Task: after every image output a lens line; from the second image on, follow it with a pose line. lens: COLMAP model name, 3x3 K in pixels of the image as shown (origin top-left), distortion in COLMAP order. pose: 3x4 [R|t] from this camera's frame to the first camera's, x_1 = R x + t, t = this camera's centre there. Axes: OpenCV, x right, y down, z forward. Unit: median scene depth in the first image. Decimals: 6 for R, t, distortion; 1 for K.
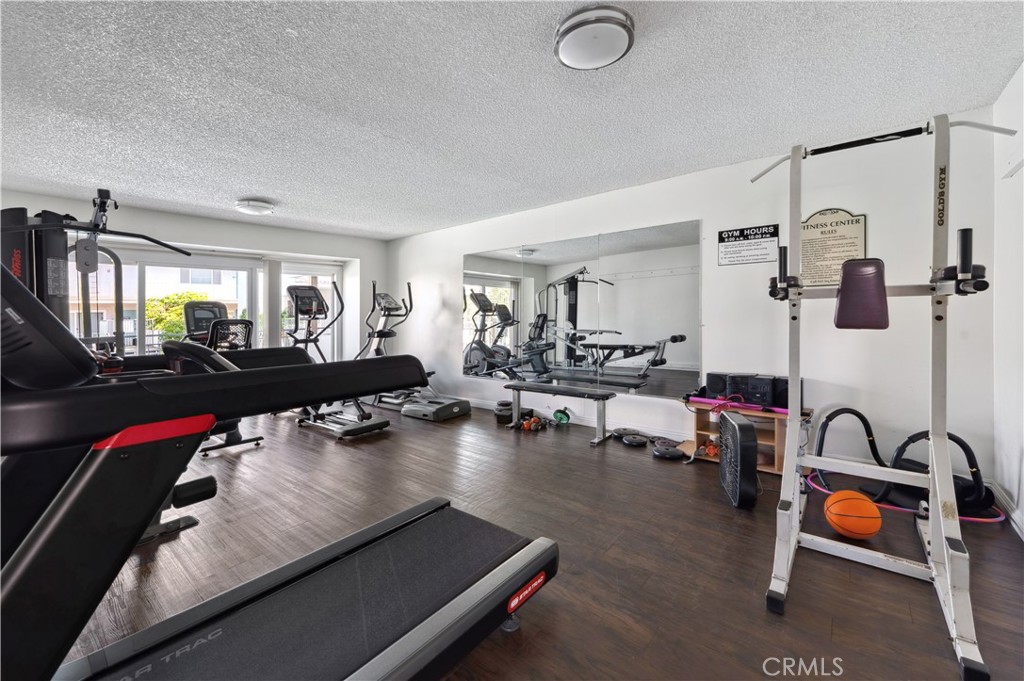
lens RADIAL K [[416.7, 0, 501.3], [0, 416.7, 321.0], [0, 0, 1]] dist [-0.000459, 0.000033]
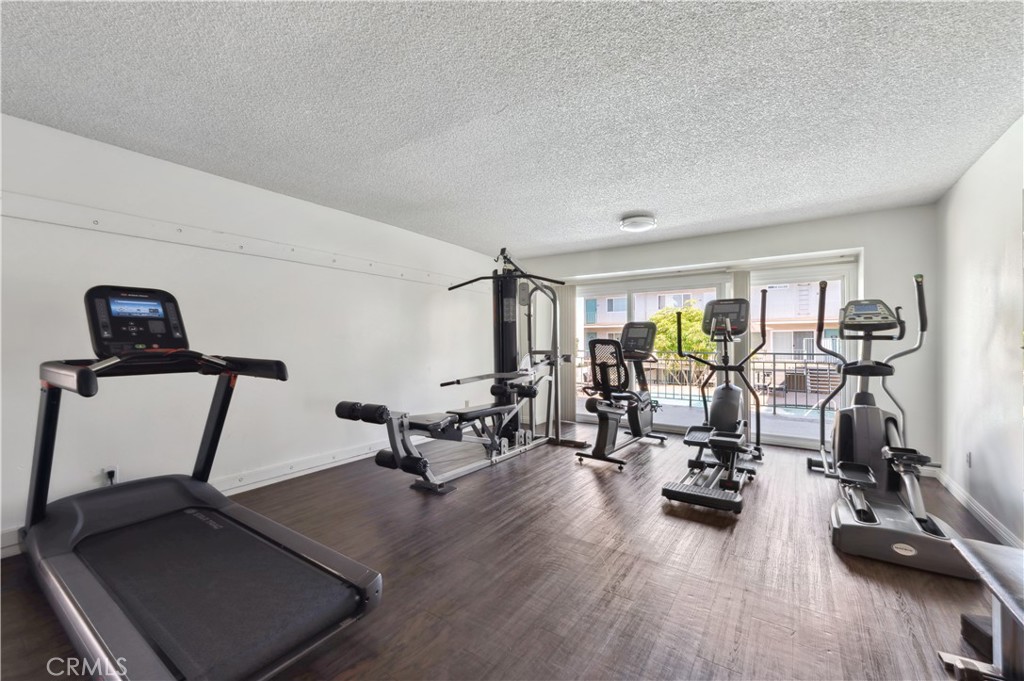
lens RADIAL K [[416.7, 0, 501.3], [0, 416.7, 321.0], [0, 0, 1]] dist [-0.000459, 0.000033]
pose [[0.076934, -0.026736, -0.996678, 0.263746], [-0.018059, 0.999439, -0.028204, -0.010938], [0.996873, 0.020169, 0.076408, 0.450163]]
